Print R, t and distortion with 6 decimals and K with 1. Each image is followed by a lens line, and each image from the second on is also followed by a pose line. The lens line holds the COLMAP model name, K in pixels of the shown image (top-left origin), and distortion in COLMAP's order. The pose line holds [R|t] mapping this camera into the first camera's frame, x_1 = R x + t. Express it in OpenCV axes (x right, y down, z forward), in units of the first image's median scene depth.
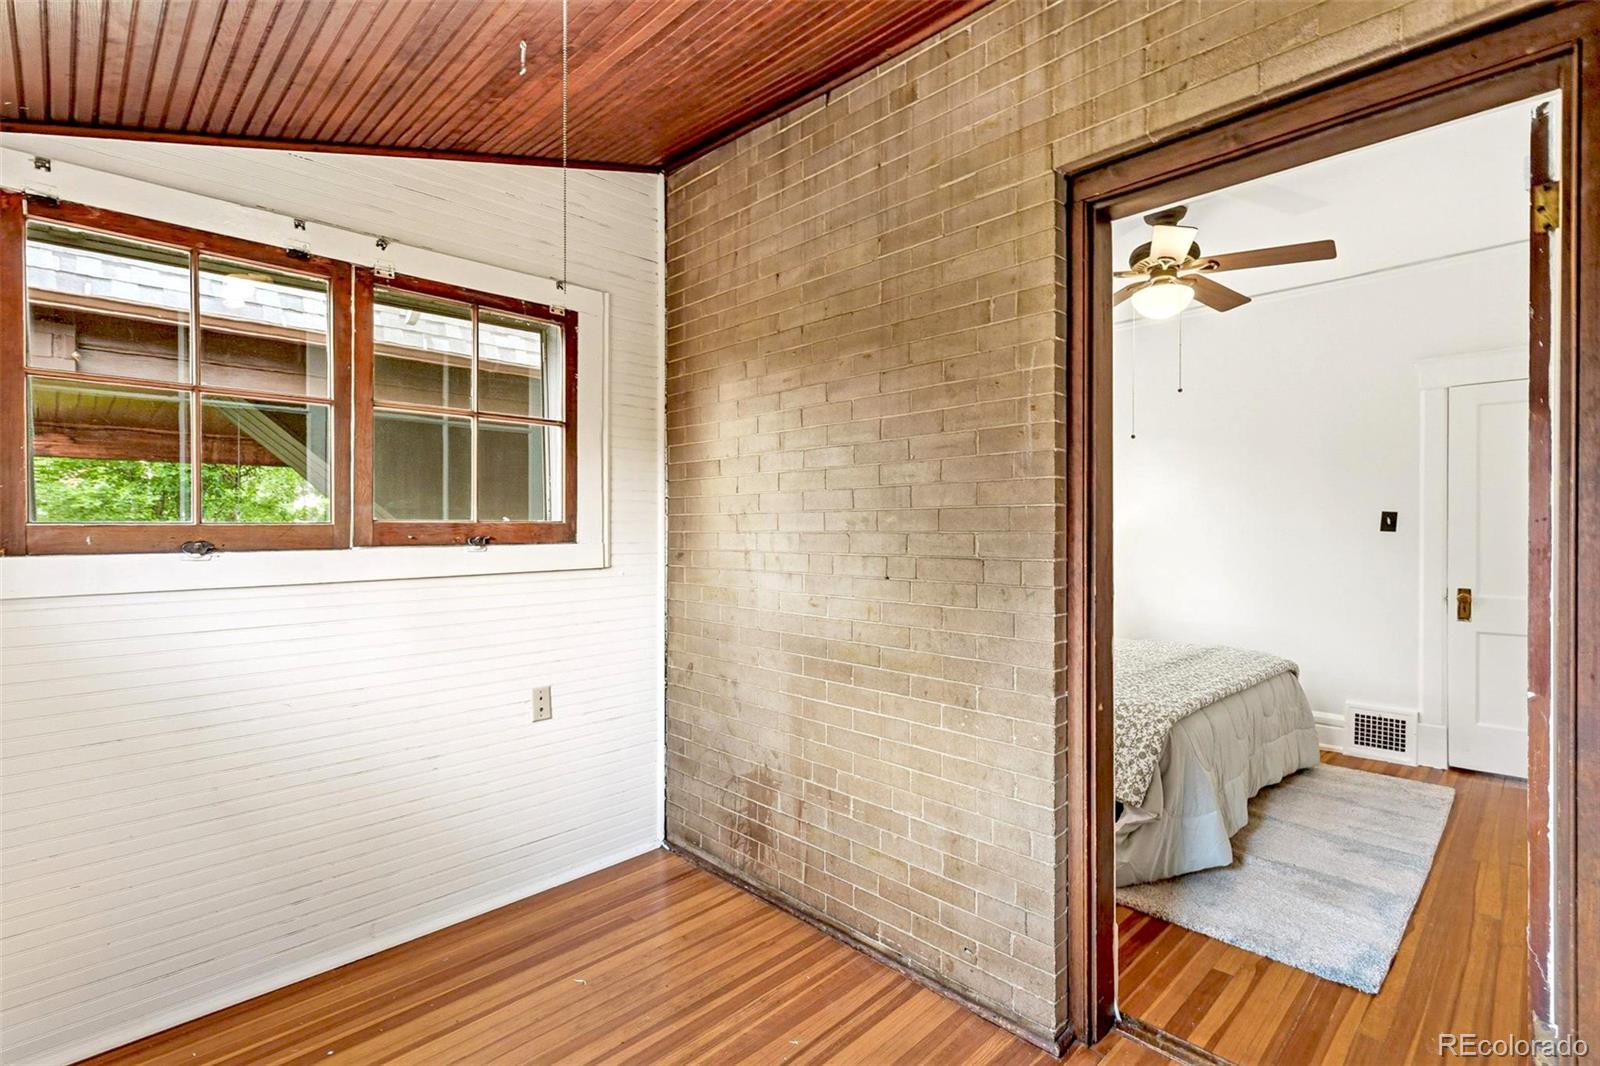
lens RADIAL K [[727.2, 0, 803.7], [0, 727.2, 529.1], [0, 0, 1]] dist [0.001375, -0.000304]
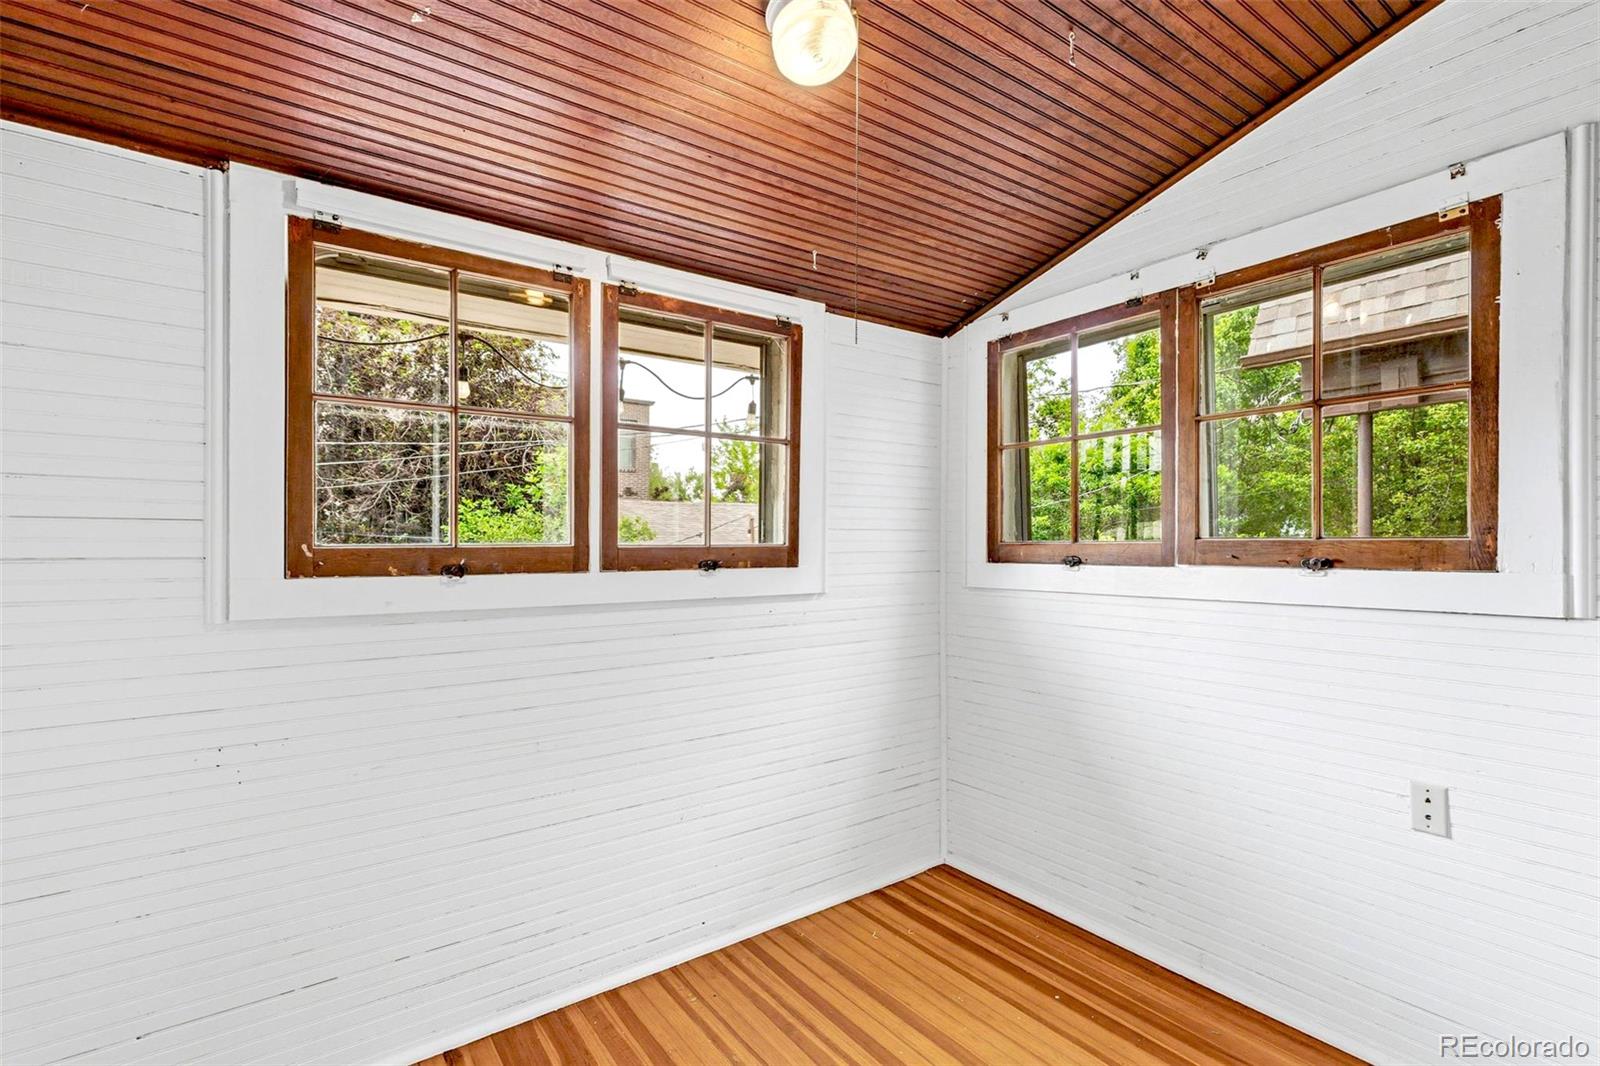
lens RADIAL K [[727.2, 0, 803.7], [0, 727.2, 529.1], [0, 0, 1]] dist [0.001375, -0.000304]
pose [[-0.143582, -0.018144, -0.989472, 0.436367], [0.000392, 0.999831, -0.018391, -0.005984], [0.989638, -0.003029, -0.143551, 0.589436]]
